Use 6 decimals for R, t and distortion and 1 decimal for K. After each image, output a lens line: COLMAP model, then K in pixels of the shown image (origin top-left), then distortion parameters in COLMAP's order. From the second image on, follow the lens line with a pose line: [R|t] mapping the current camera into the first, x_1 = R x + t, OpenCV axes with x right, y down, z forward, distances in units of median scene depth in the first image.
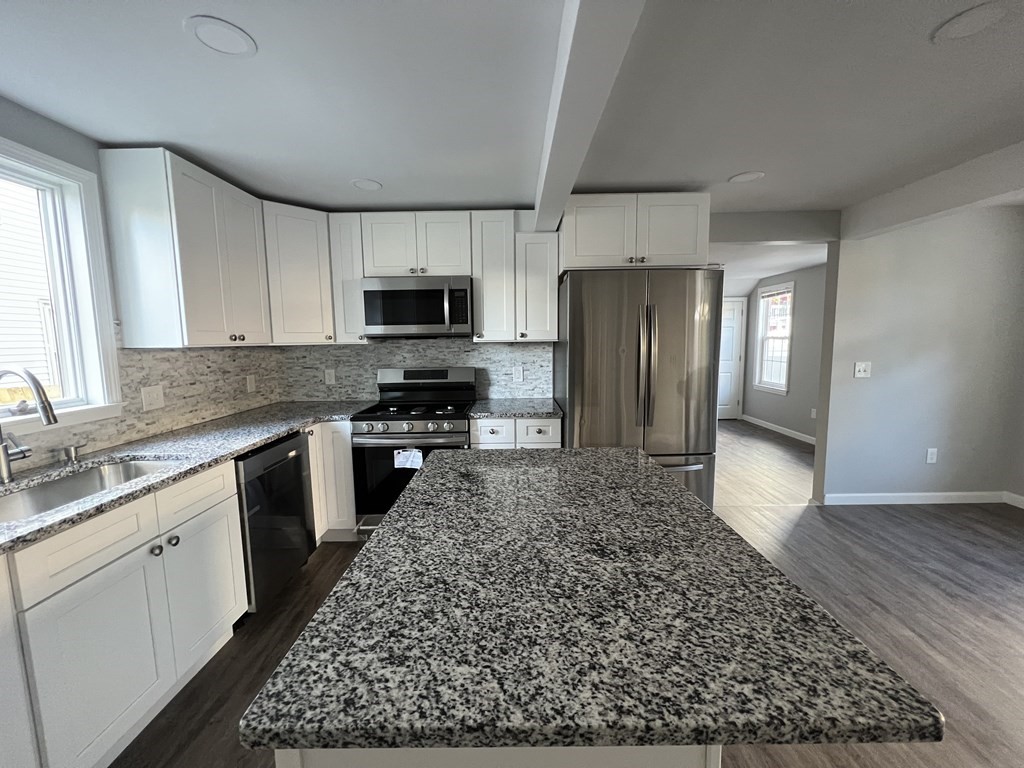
lens RADIAL K [[409.7, 0, 512.0], [0, 409.7, 384.0], [0, 0, 1]] dist [-0.001737, -0.000347]
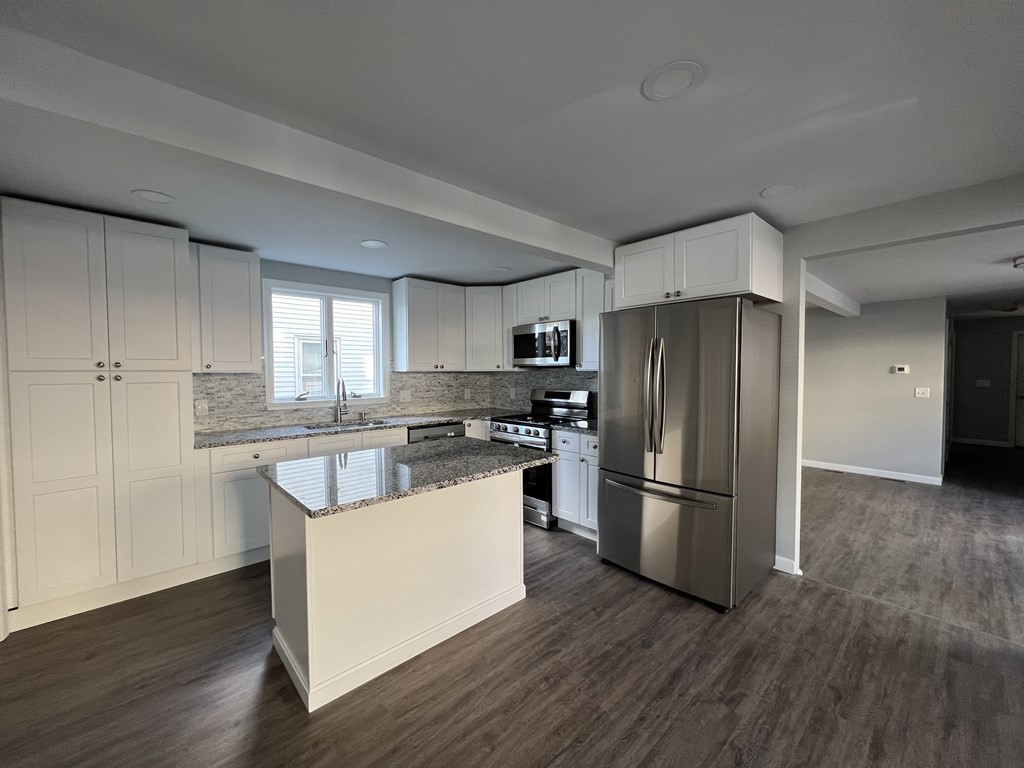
lens RADIAL K [[409.7, 0, 512.0], [0, 409.7, 384.0], [0, 0, 1]] dist [-0.001737, -0.000347]
pose [[0.678244, 0.036422, -0.733934, 0.780863], [-0.085059, 0.995949, -0.029180, -0.009646], [0.729897, 0.082219, 0.678594, 0.008381]]
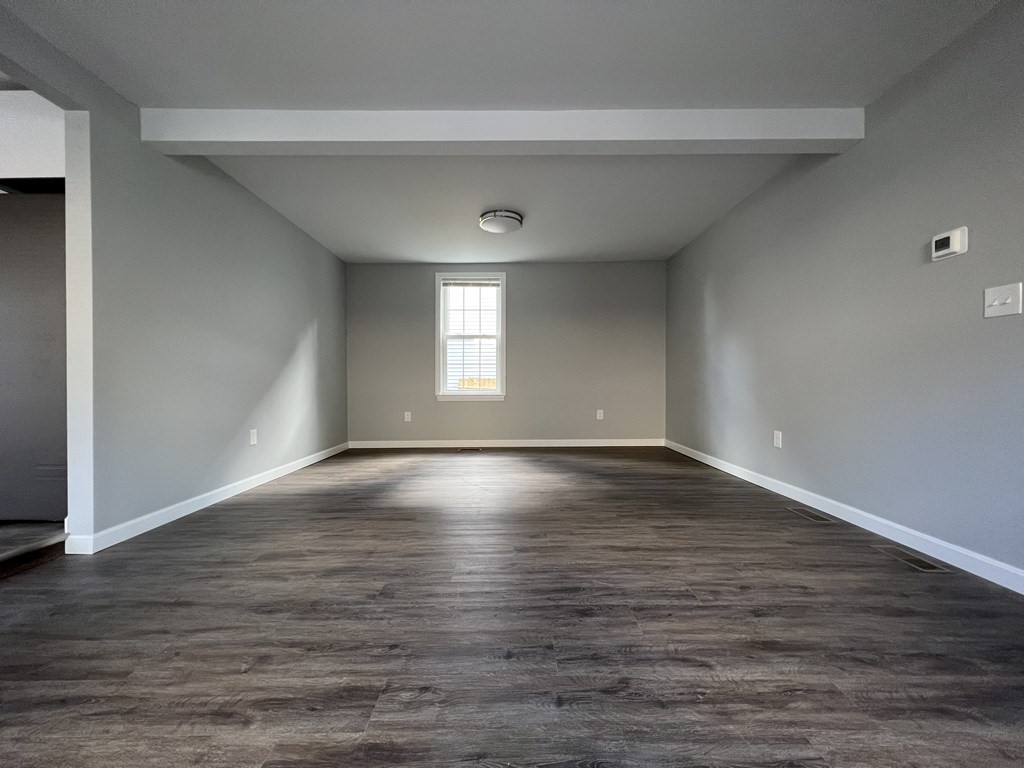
lens RADIAL K [[410.9, 0, 512.0], [0, 410.9, 384.0], [0, 0, 1]] dist [0.000005, 0.000439]
pose [[0.012136, 0.017510, -0.999773, 1.313980], [-0.104662, 0.994377, 0.016145, 0.000697], [0.994434, 0.104443, 0.013900, 2.114086]]
